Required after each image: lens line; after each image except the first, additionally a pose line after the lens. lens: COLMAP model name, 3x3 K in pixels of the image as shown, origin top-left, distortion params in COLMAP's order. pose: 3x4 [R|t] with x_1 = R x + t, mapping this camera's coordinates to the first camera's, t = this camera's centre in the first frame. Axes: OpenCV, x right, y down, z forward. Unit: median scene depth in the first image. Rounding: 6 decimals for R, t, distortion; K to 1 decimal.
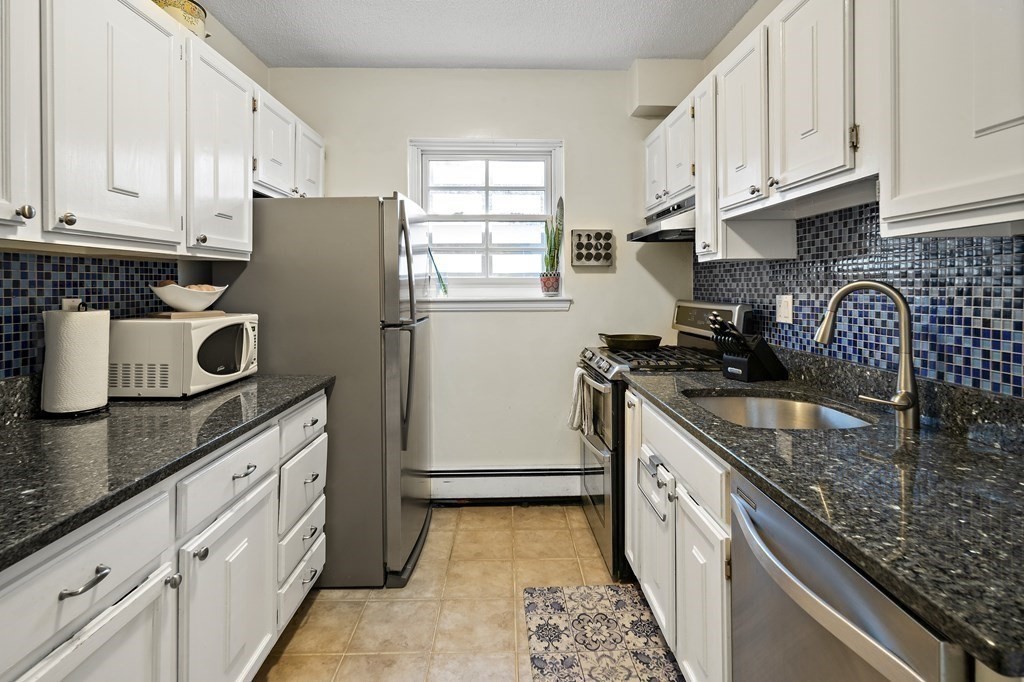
lens RADIAL K [[517.2, 0, 515.6], [0, 517.2, 287.5], [0, 0, 1]] dist [0.004653, -0.000812]
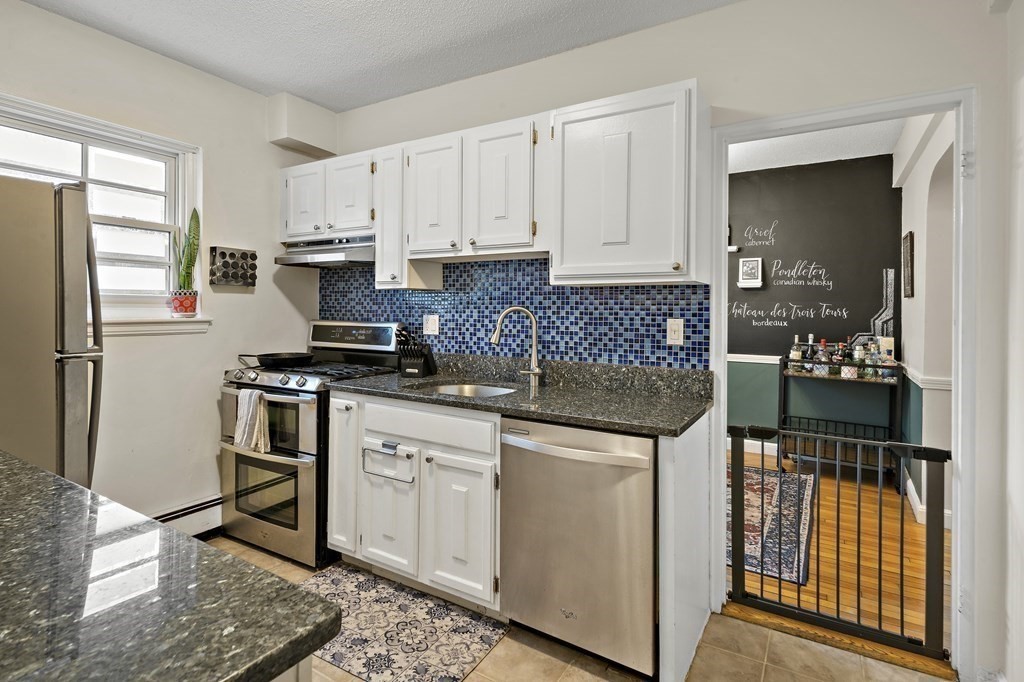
lens RADIAL K [[517.2, 0, 511.6], [0, 517.2, 312.5], [0, 0, 1]] dist [0.004653, -0.000812]
pose [[0.541202, 0.004390, 0.840881, -0.624994], [-0.009076, 0.999959, 0.000621, 0.005283], [-0.840844, -0.007968, 0.541219, 0.051286]]
